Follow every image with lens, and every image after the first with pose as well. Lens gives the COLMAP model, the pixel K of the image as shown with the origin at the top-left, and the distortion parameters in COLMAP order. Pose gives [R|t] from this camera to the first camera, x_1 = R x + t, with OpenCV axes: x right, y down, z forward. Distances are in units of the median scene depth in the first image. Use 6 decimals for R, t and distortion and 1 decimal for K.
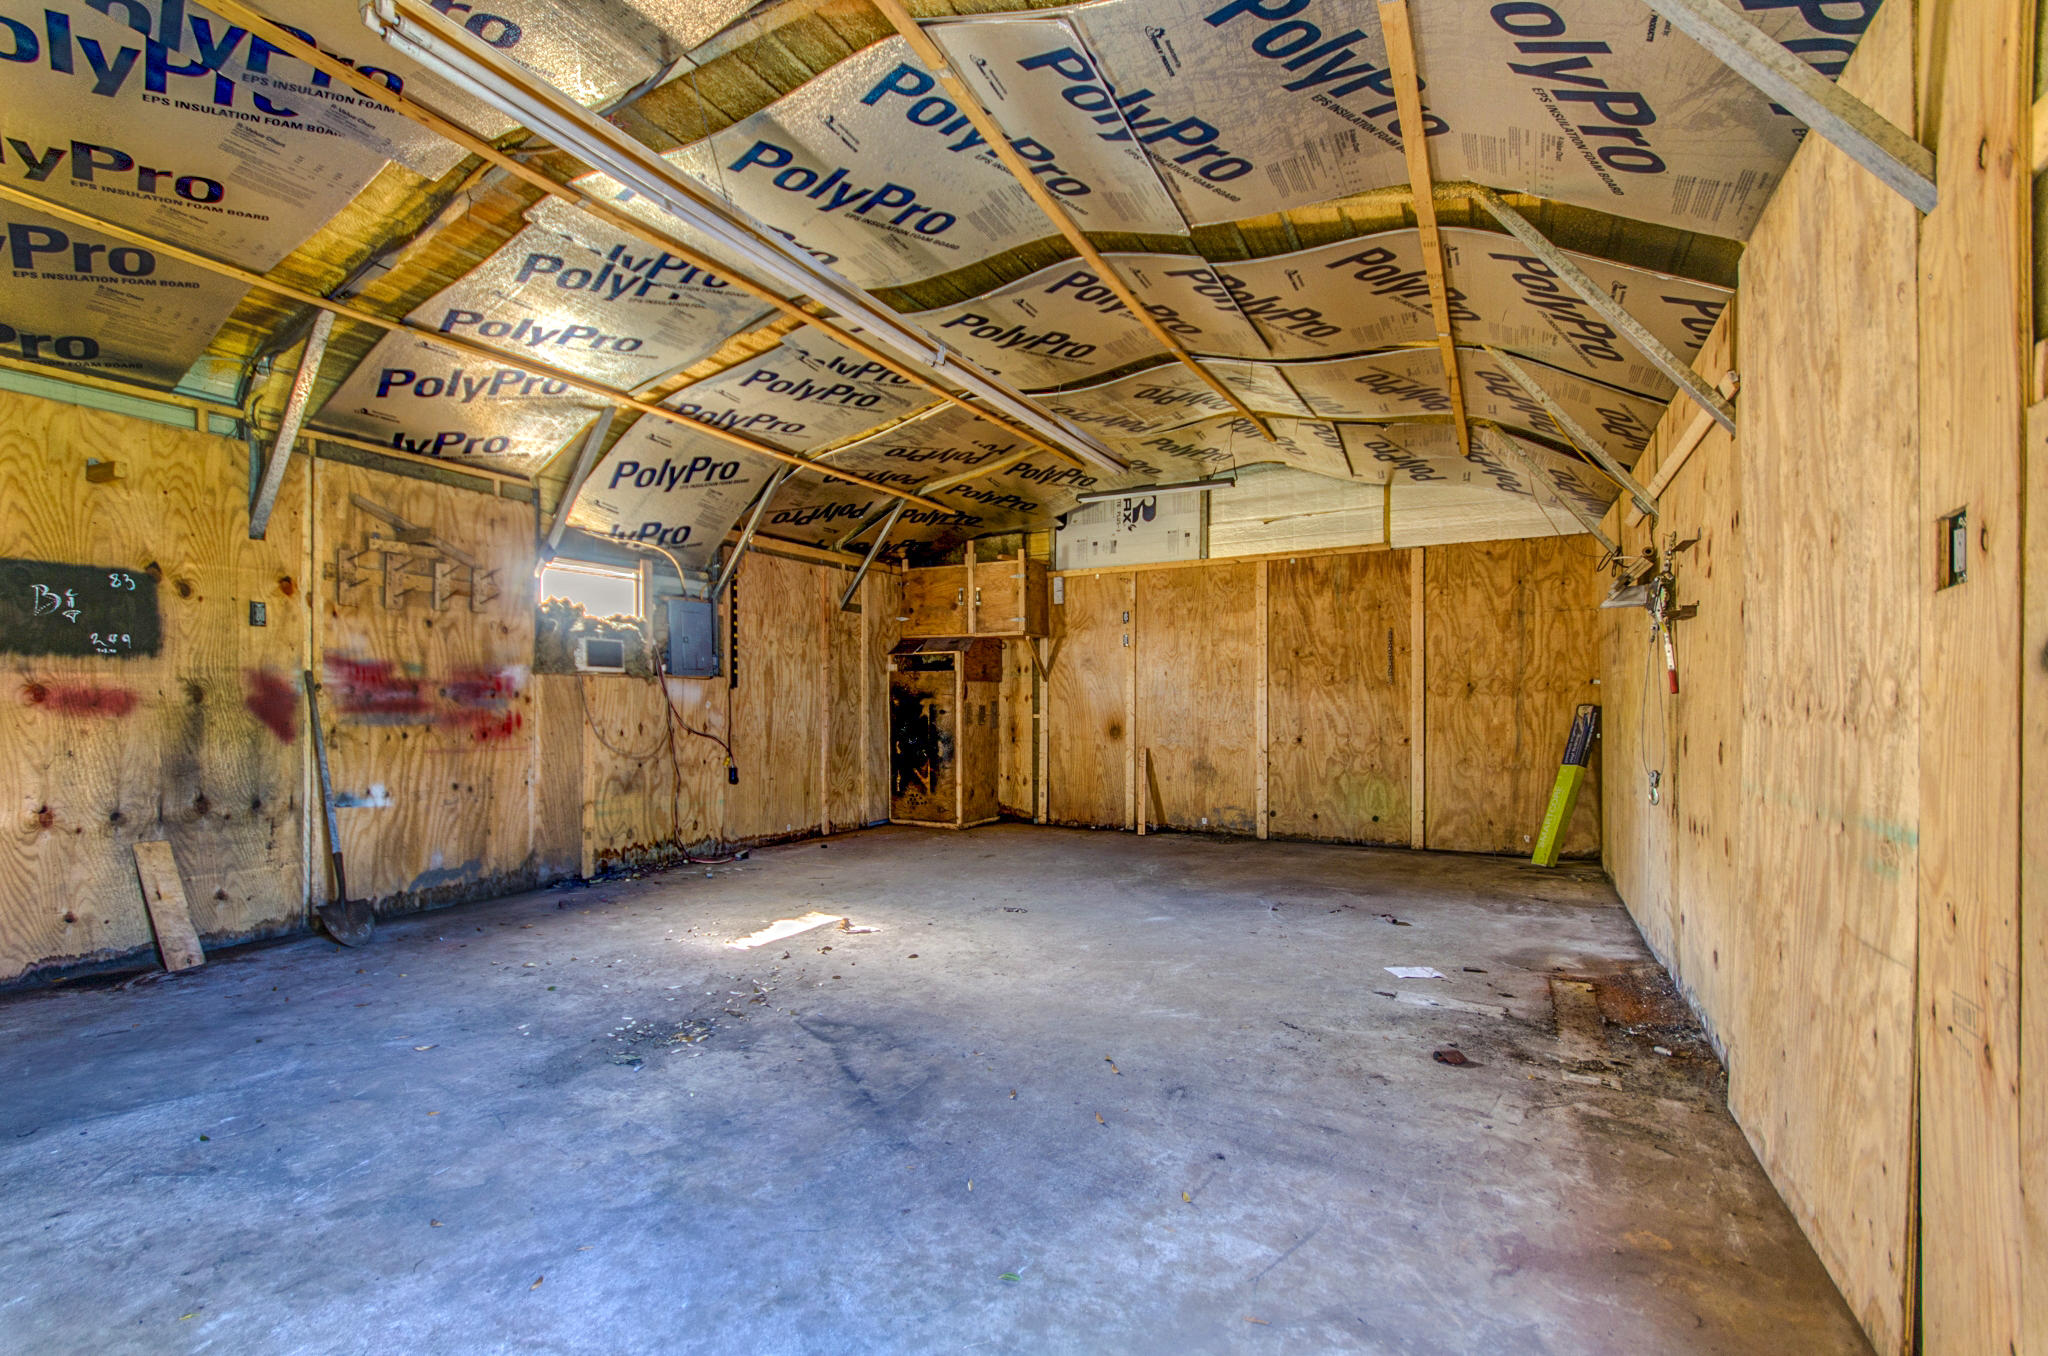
lens RADIAL K [[902.1, 0, 982.8], [0, 902.1, 708.3], [0, 0, 1]] dist [0.013616, -0.001057]
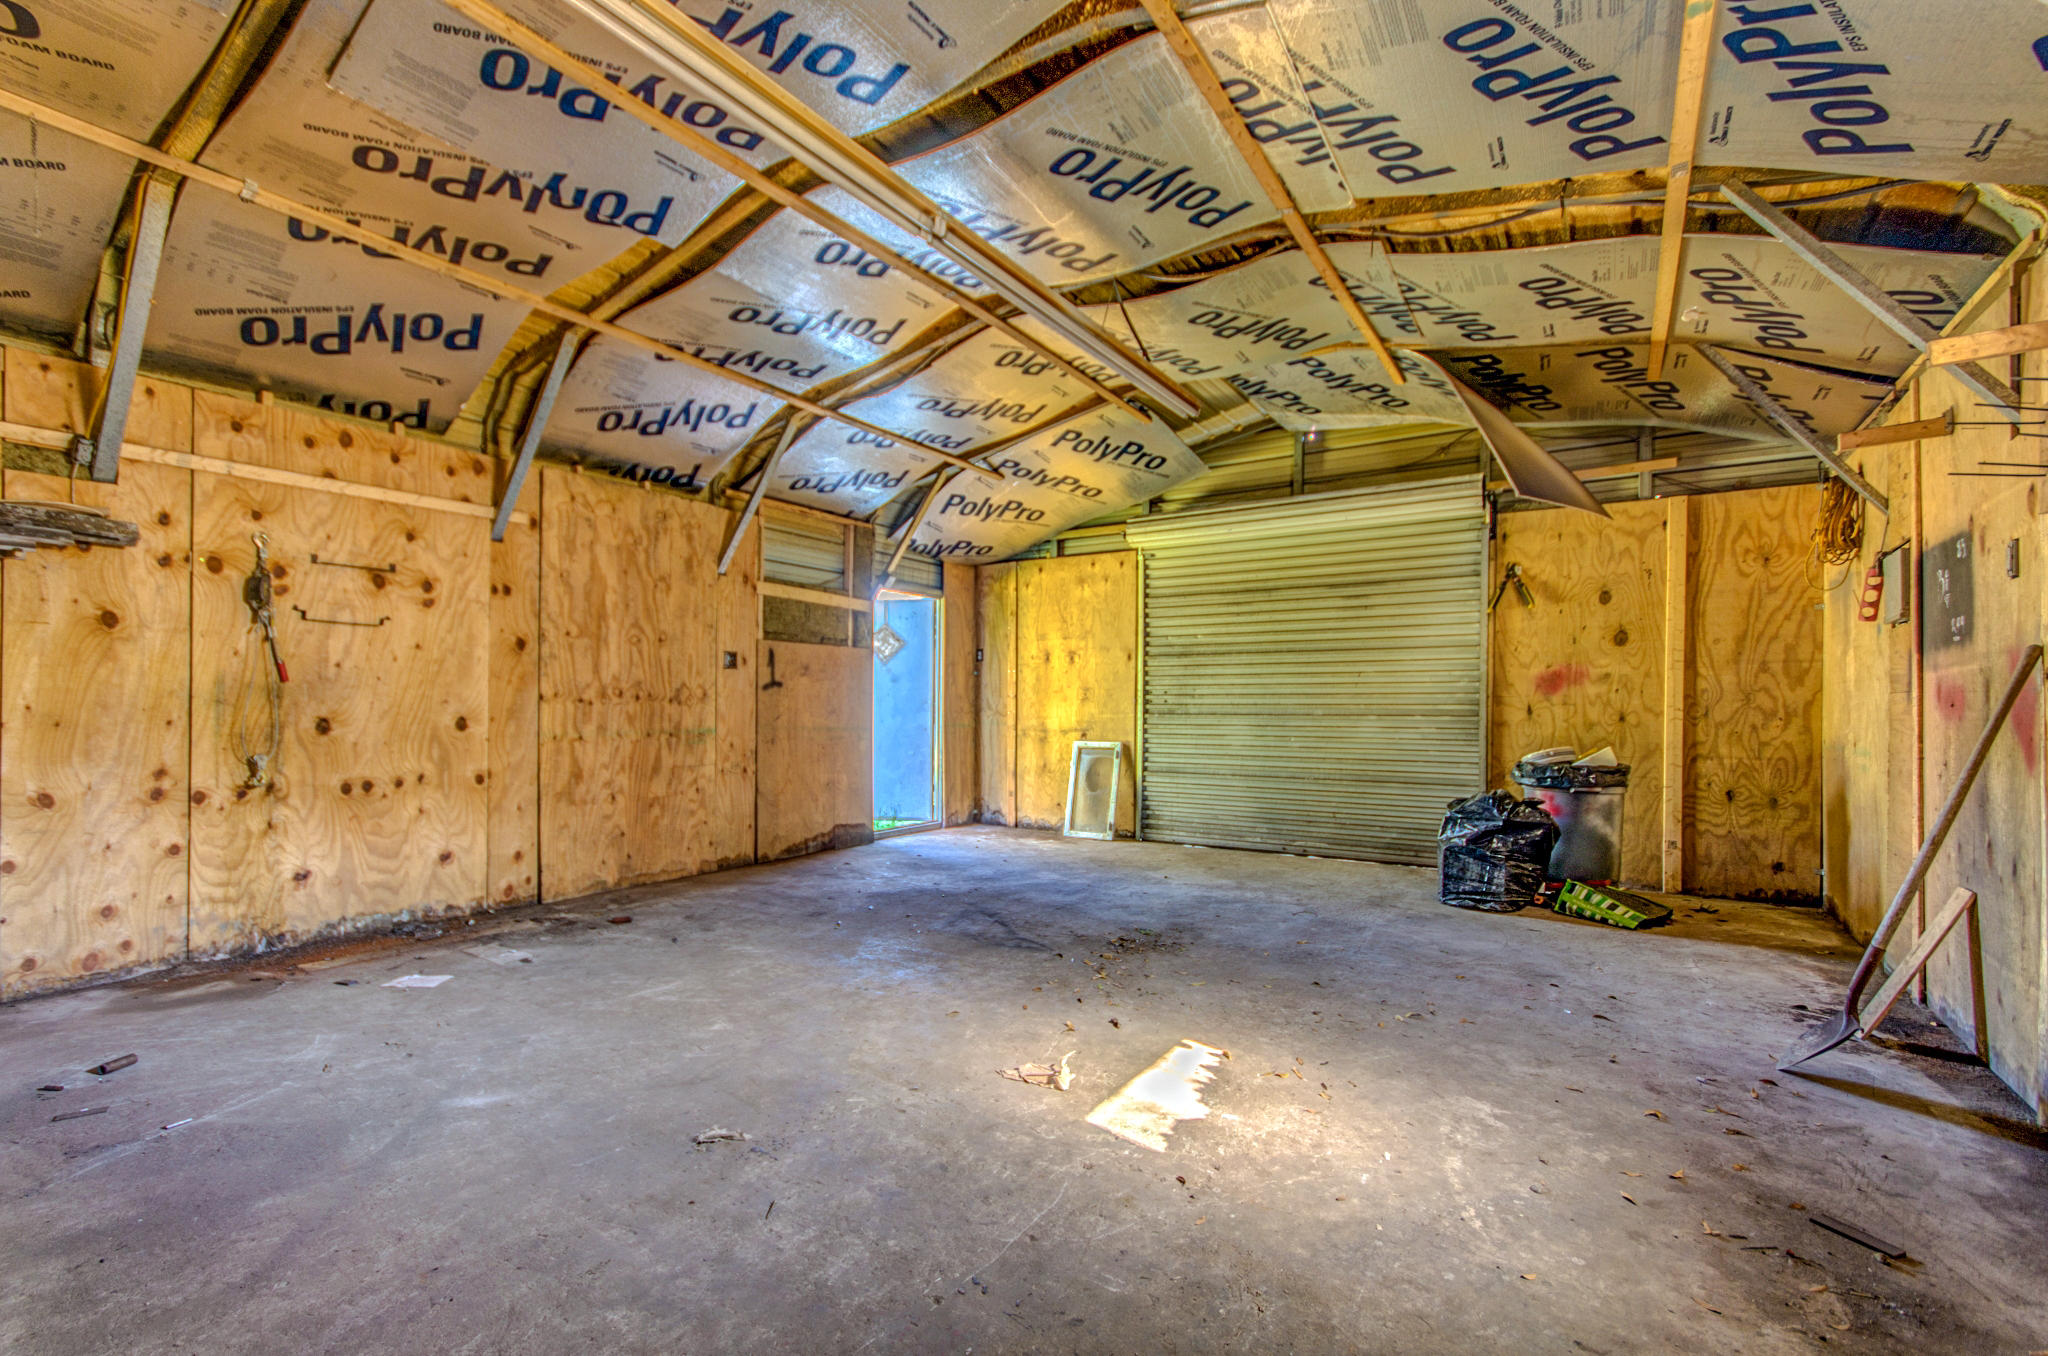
lens RADIAL K [[902.1, 0, 982.8], [0, 902.1, 708.3], [0, 0, 1]] dist [0.013616, -0.001057]
pose [[-0.996279, -0.008519, 0.085762, -0.206401], [-0.007458, 0.999892, 0.012692, -0.005693], [-0.085861, 0.012005, -0.996235, 2.175349]]
